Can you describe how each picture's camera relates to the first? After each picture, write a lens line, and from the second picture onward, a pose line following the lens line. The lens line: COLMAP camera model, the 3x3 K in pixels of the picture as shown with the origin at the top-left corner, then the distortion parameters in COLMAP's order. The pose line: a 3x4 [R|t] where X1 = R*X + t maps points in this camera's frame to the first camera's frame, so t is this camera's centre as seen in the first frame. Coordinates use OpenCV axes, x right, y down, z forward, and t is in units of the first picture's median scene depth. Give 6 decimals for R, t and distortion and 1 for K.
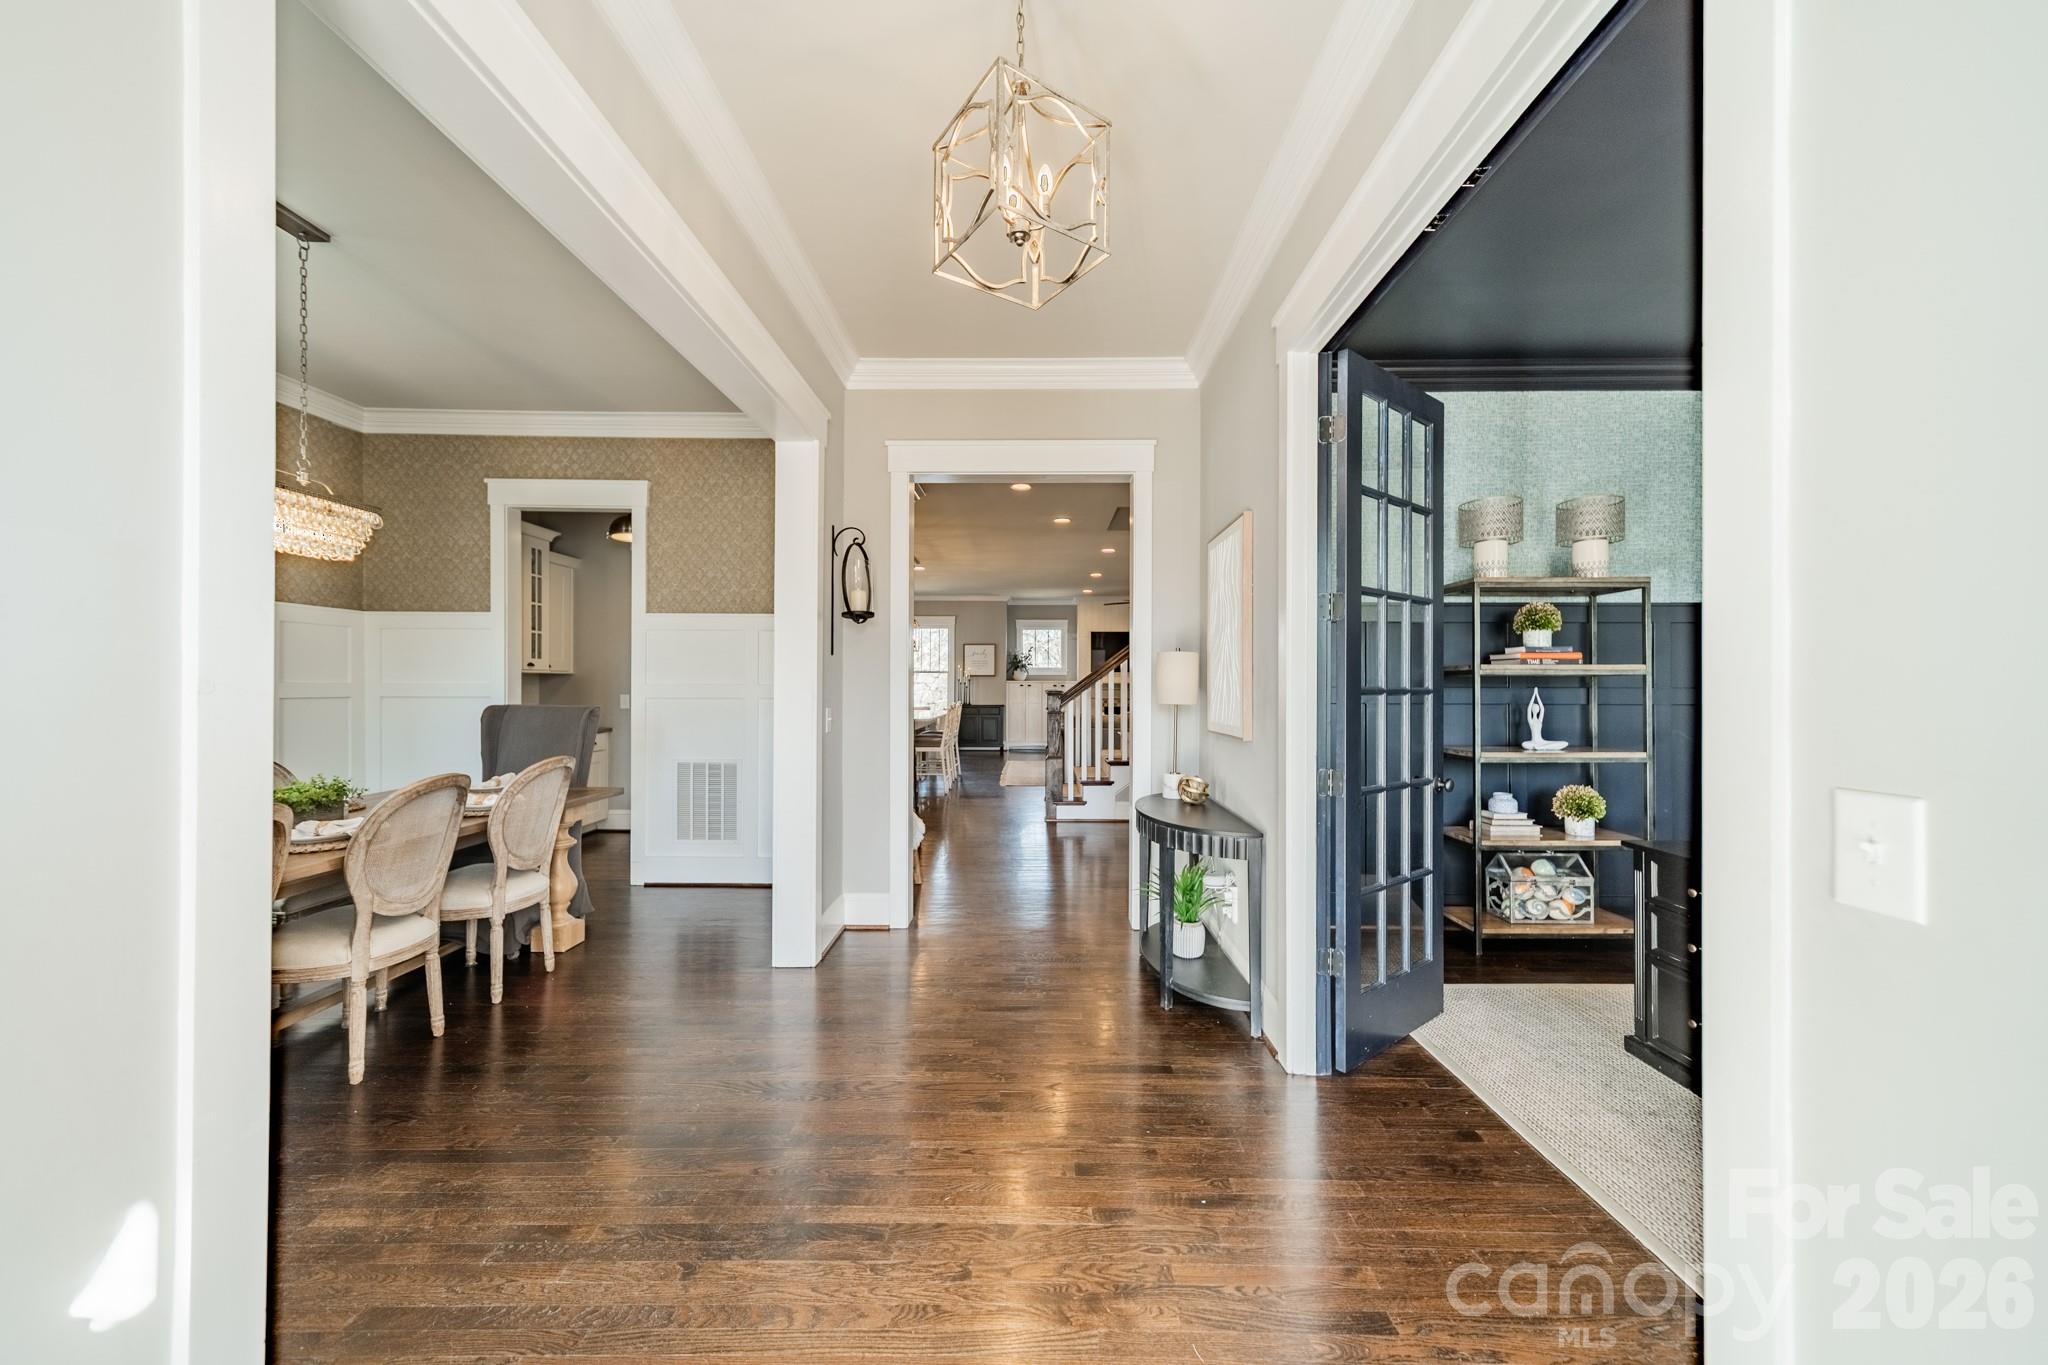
lens RADIAL K [[723.7, 0, 1031.1], [0, 723.7, 679.9], [0, 0, 1]] dist [0.007280, 0.000092]
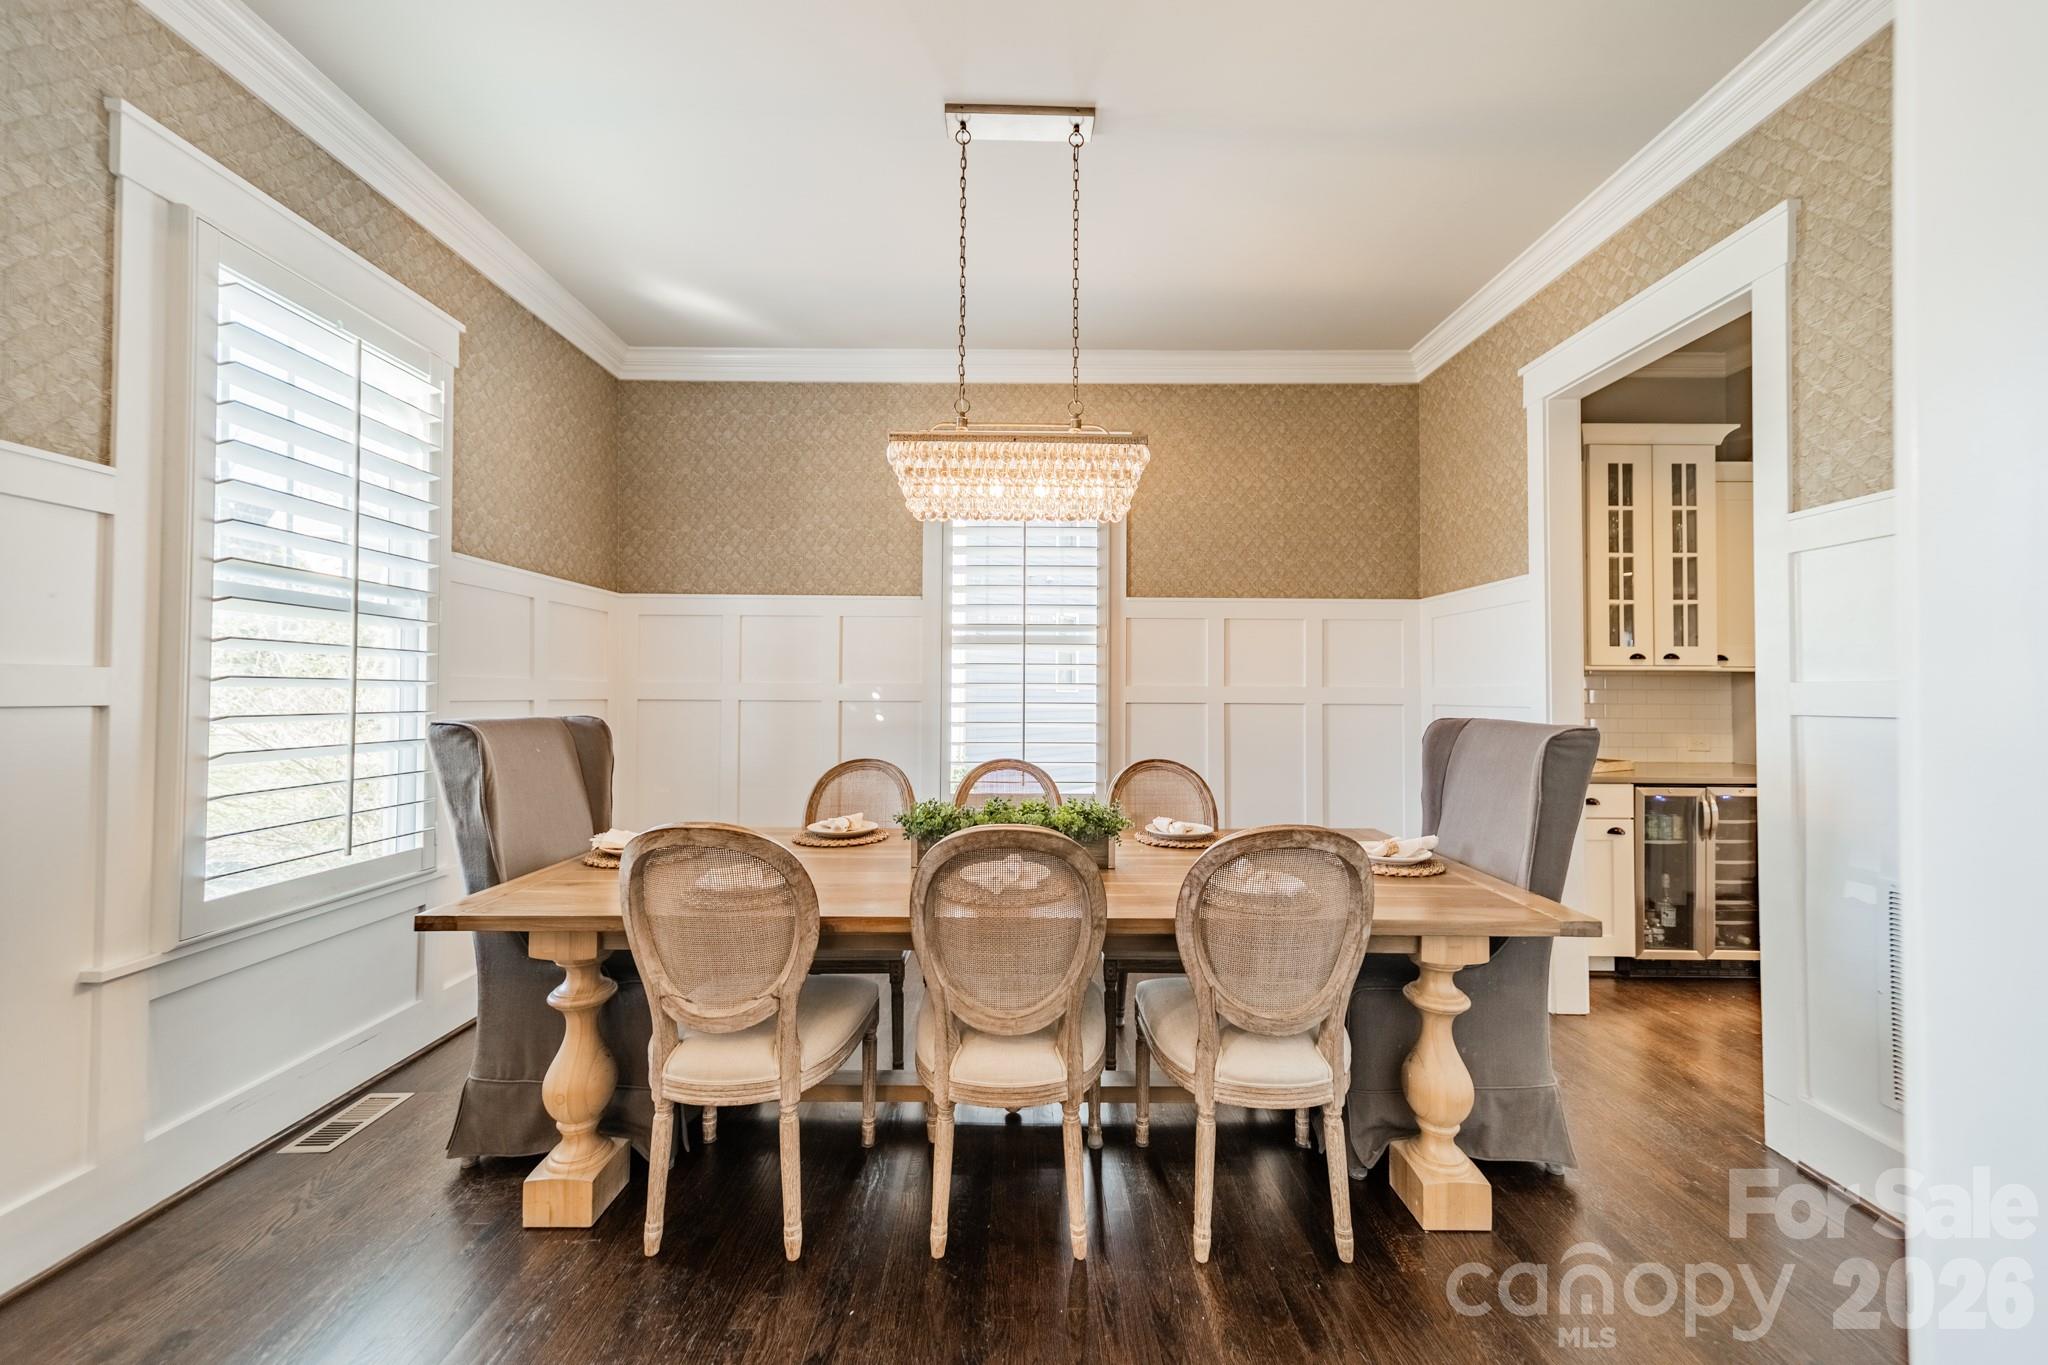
lens RADIAL K [[723.7, 0, 1027.1], [0, 723.7, 685.6], [0, 0, 1]] dist [0.007280, 0.000092]
pose [[0.025288, -0.015581, -0.999559, -0.116137], [0.002079, 0.999877, -0.015533, 0.013864], [0.999678, -0.001686, 0.025317, 0.538892]]
